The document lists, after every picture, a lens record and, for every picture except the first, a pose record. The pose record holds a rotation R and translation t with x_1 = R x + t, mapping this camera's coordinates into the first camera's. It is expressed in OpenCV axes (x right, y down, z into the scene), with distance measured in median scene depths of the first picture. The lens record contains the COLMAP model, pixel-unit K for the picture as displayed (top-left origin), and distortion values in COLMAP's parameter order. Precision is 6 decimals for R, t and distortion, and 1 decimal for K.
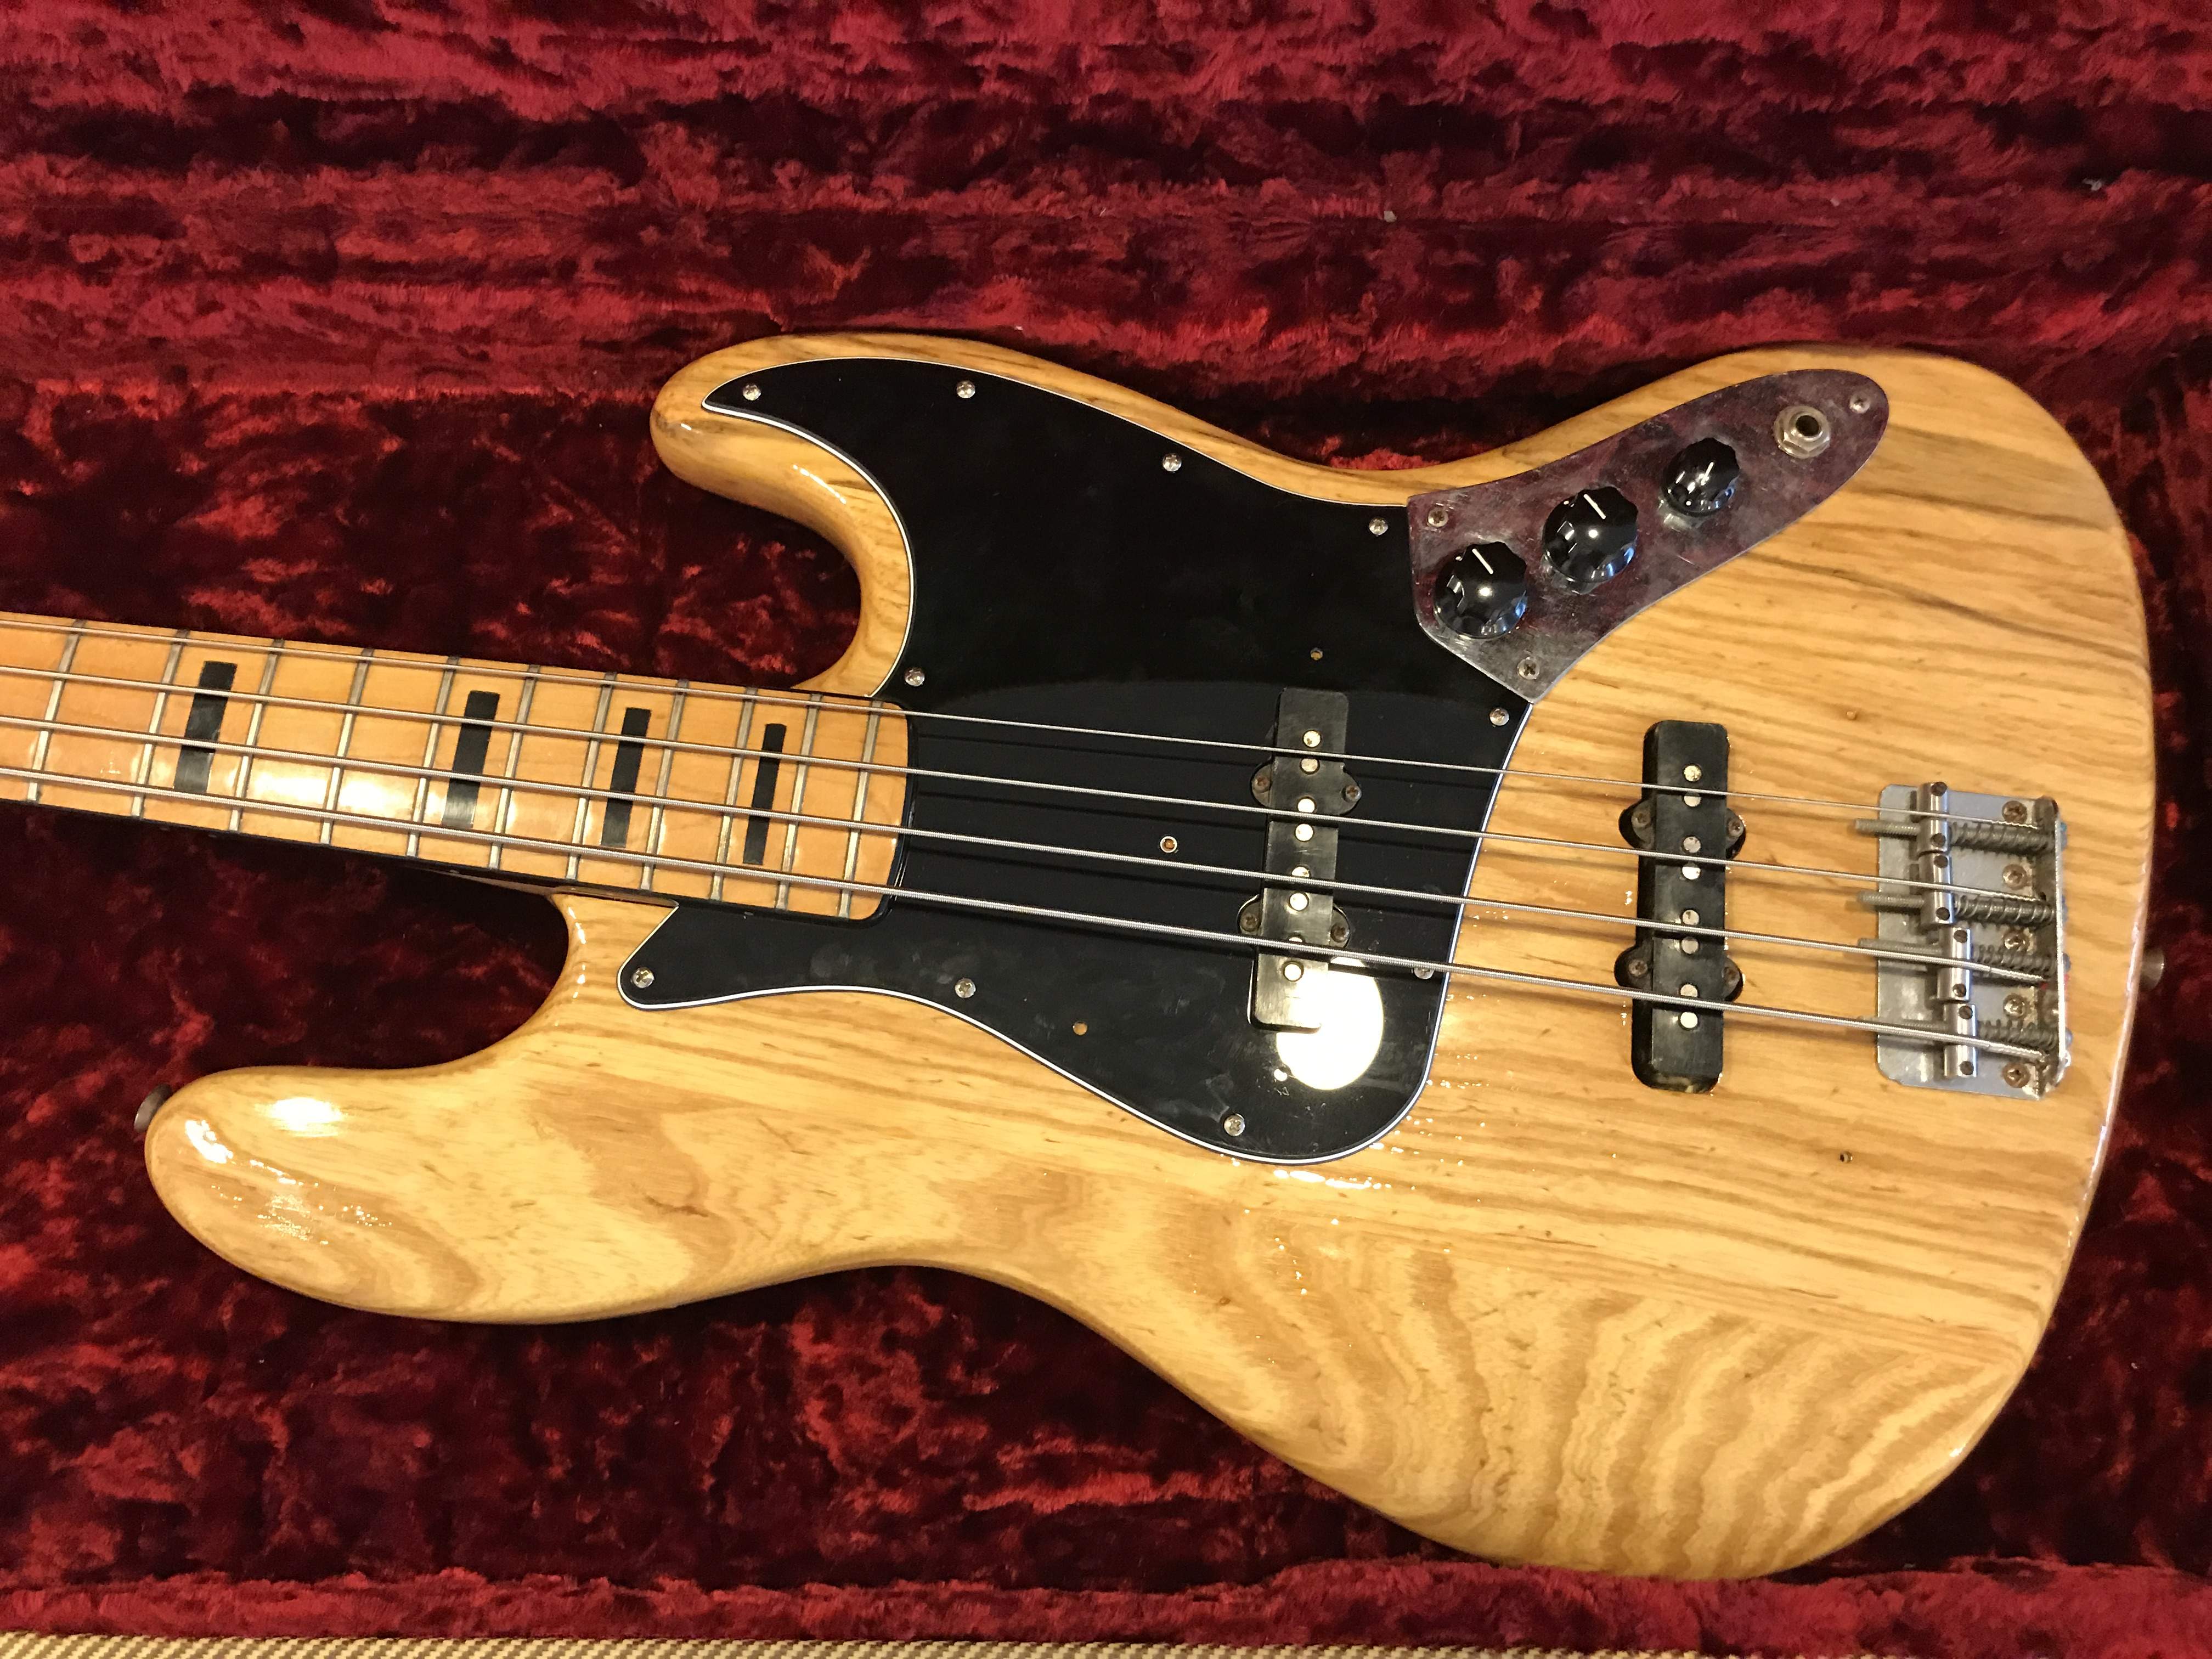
lens RADIAL K [[1813.7, 0, 1106.0], [0, 1813.7, 829.5], [0, 0, 1]] dist [-0.002218, 0.017751]
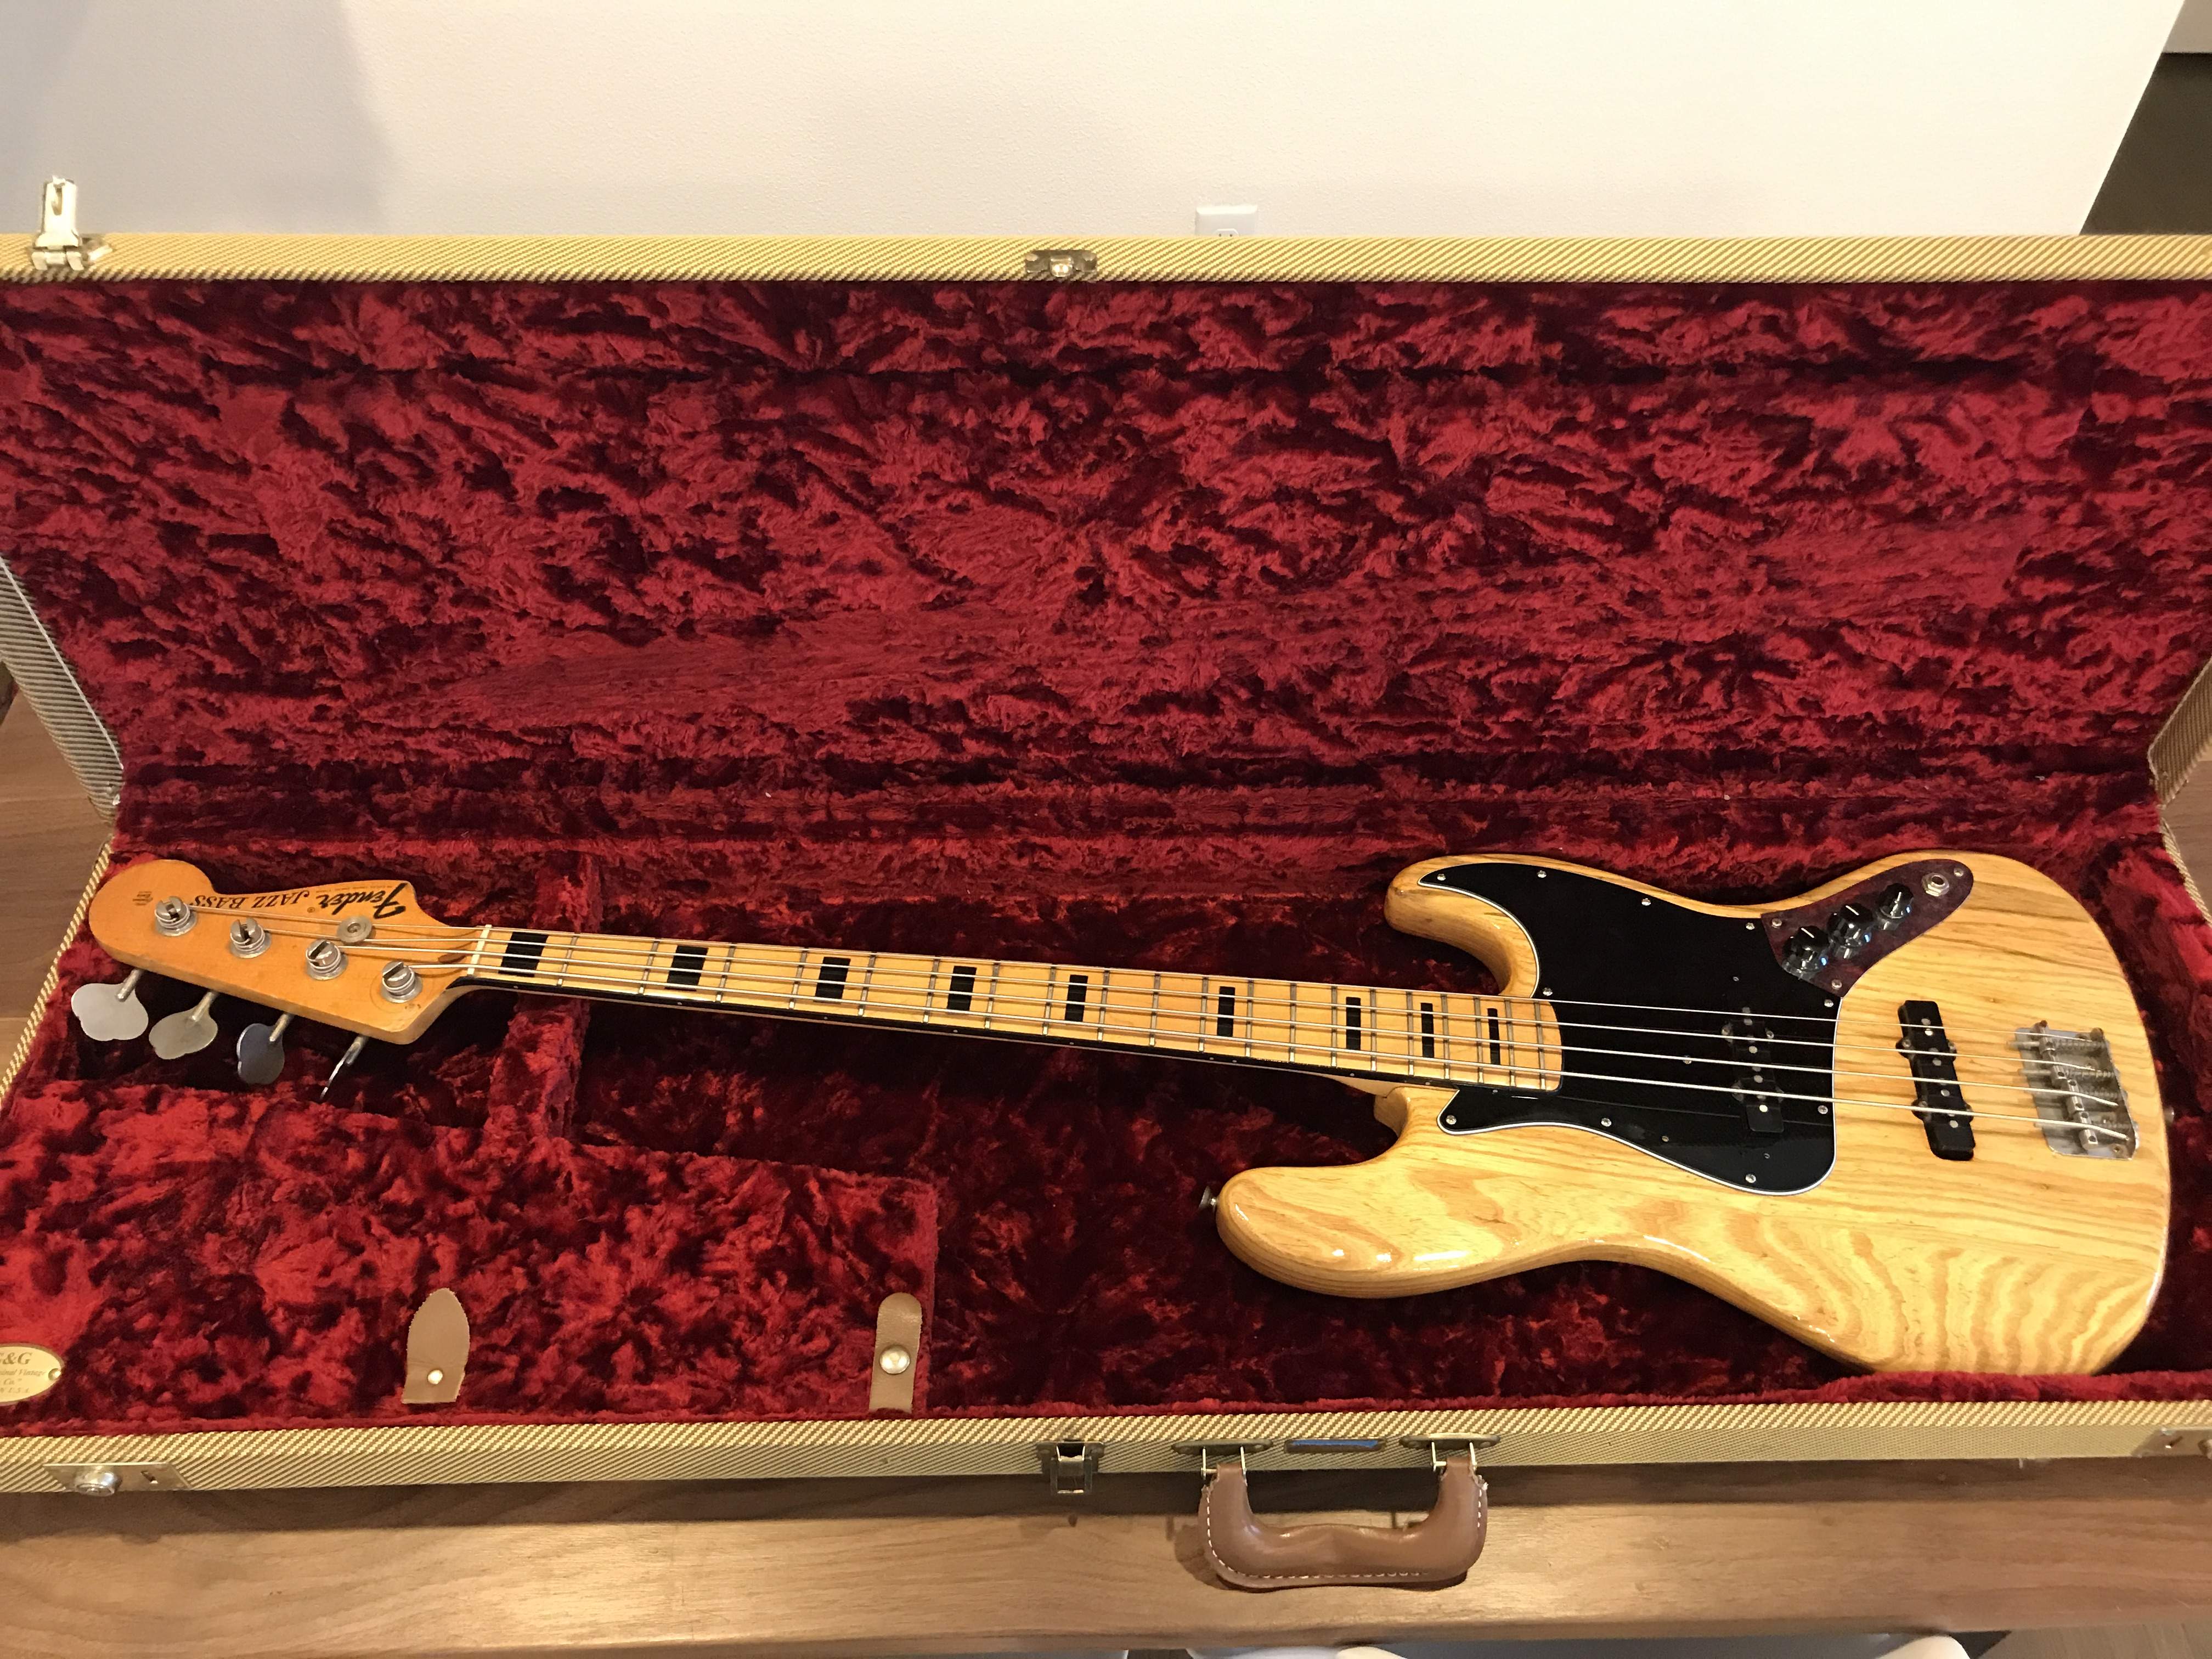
lens RADIAL K [[1813.7, 0, 1106.0], [0, 1813.7, 829.5], [0, 0, 1]] dist [-0.002218, 0.017751]
pose [[0.999542, -0.016100, 0.025617, -0.661449], [0.025849, 0.894443, -0.446434, 0.666815], [-0.015725, 0.446892, 0.894450, -0.946281]]
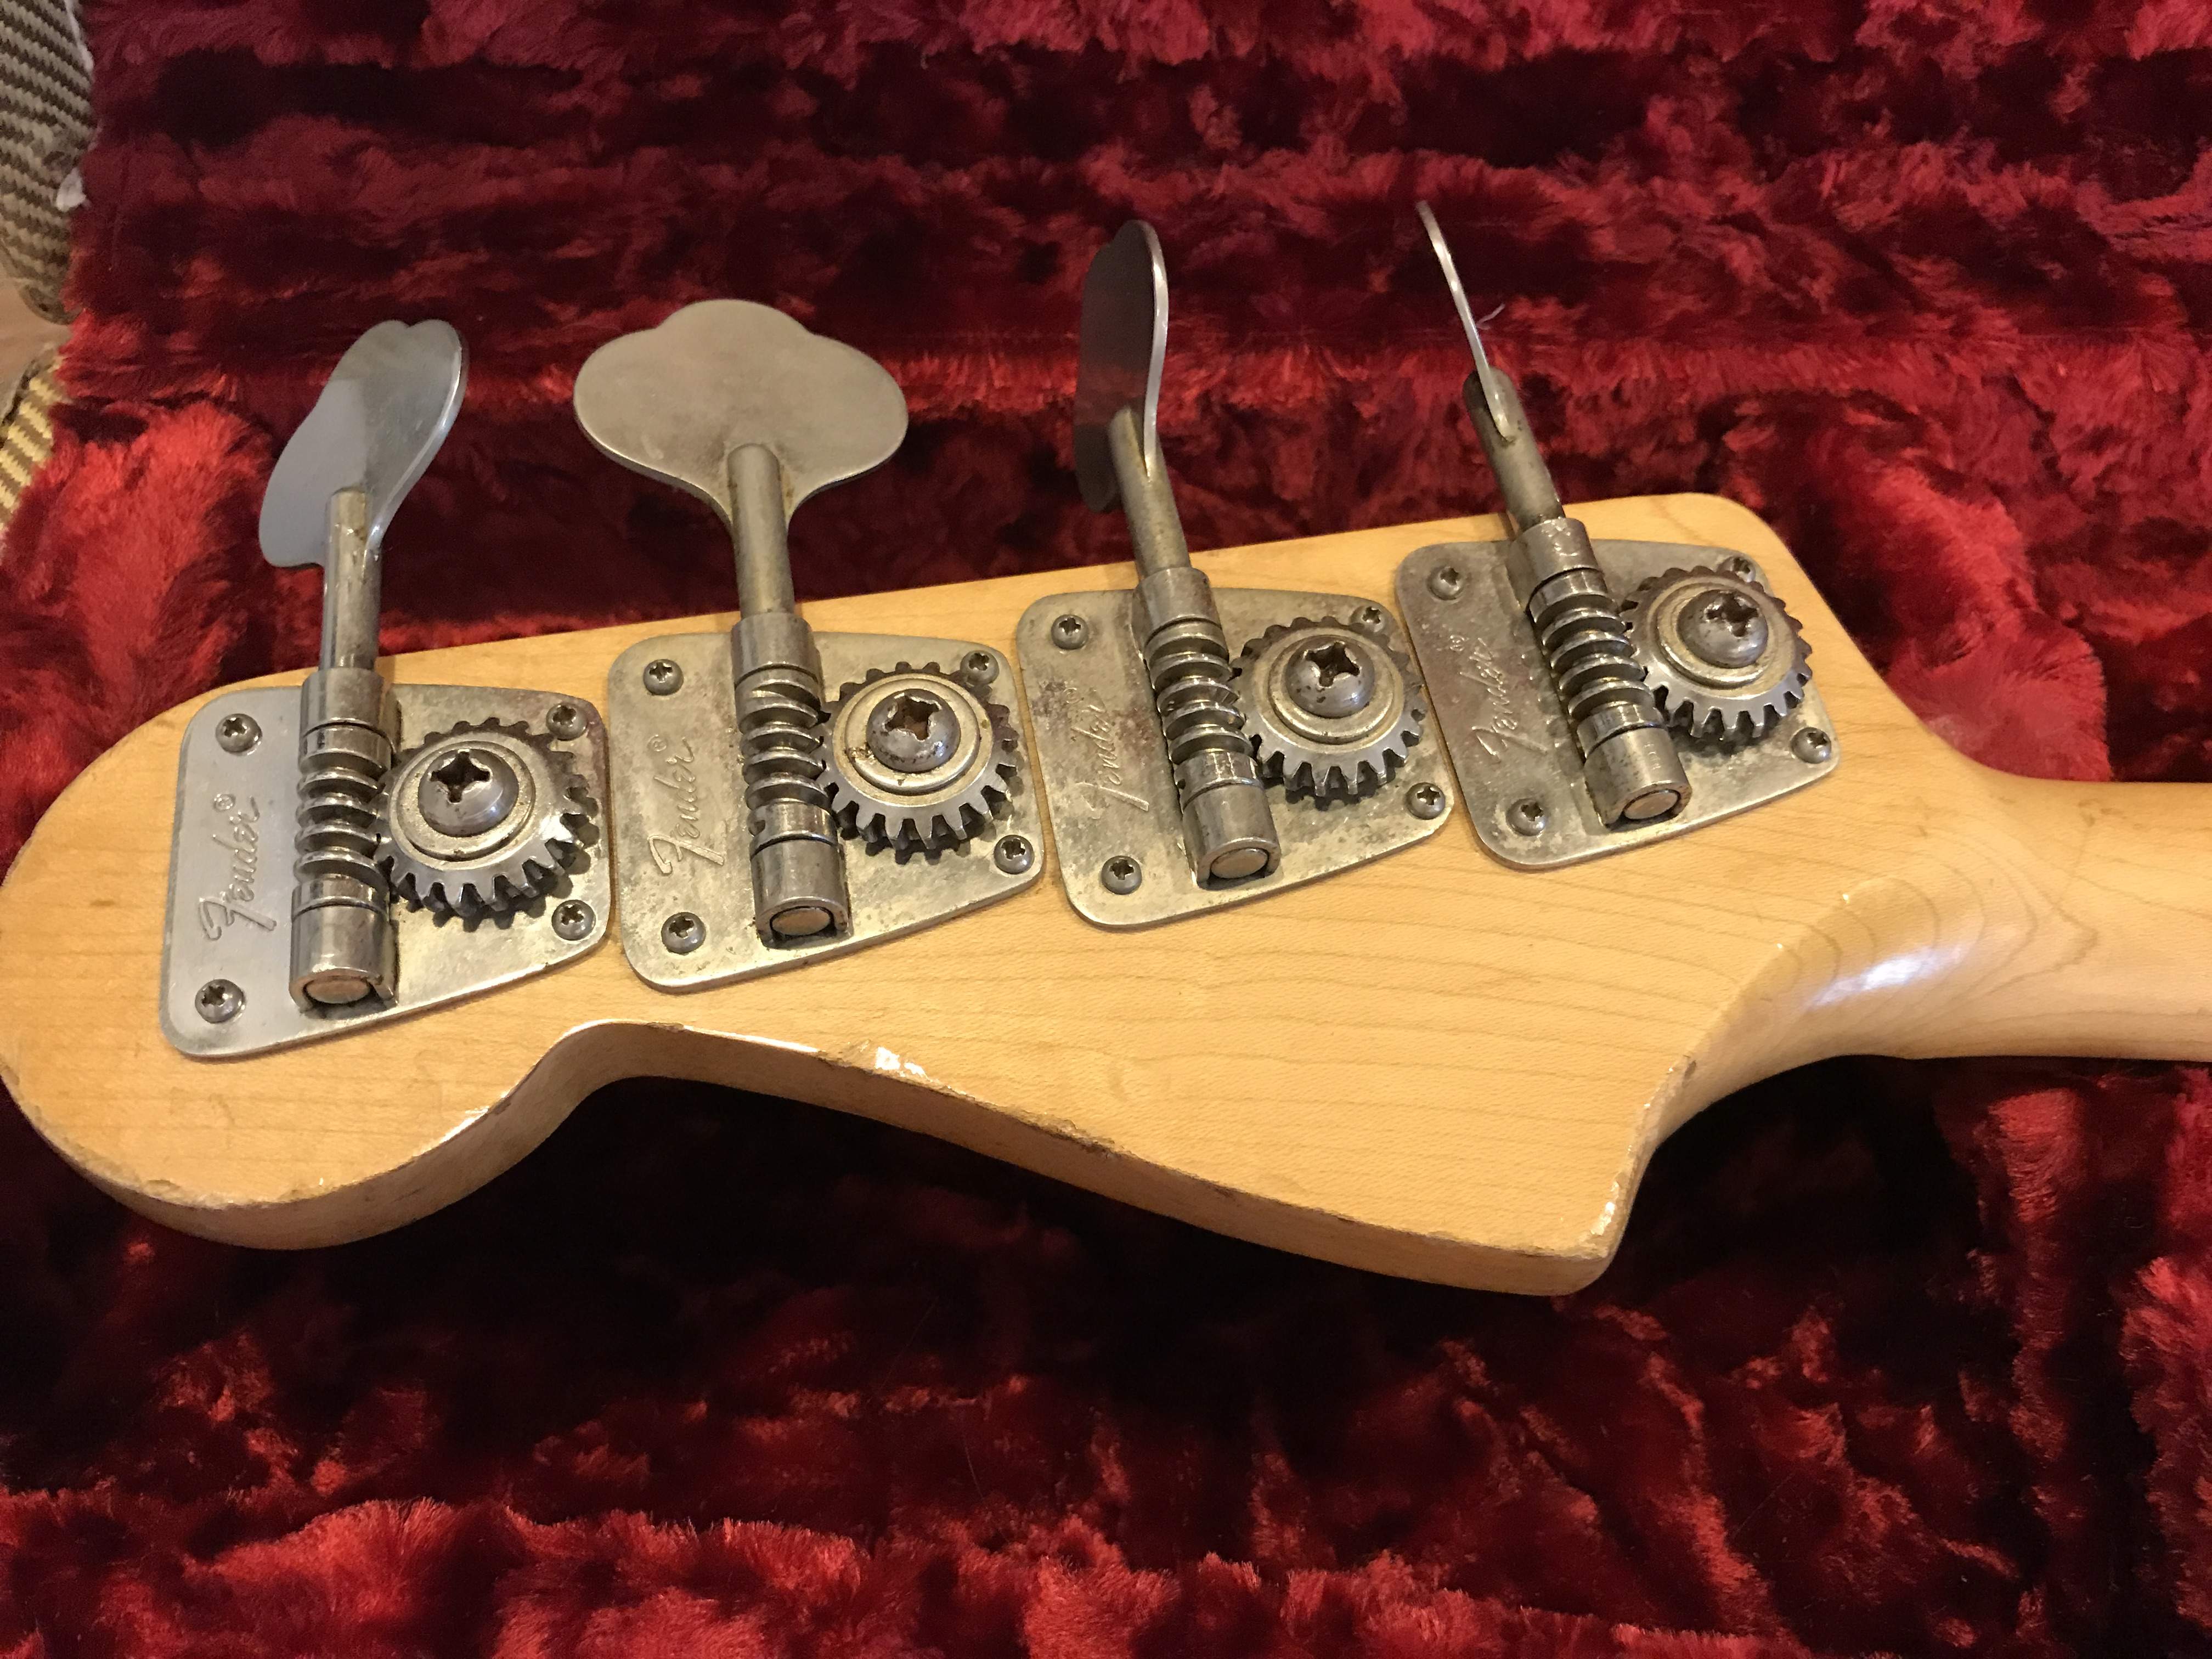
lens RADIAL K [[1813.7, 0, 1106.0], [0, 1813.7, 829.5], [0, 0, 1]] dist [-0.002218, 0.017751]
pose [[0.994524, -0.051339, 0.091034, -1.559971], [0.083965, 0.911139, -0.403455, 0.032164], [-0.062232, 0.408889, 0.910460, 0.599476]]
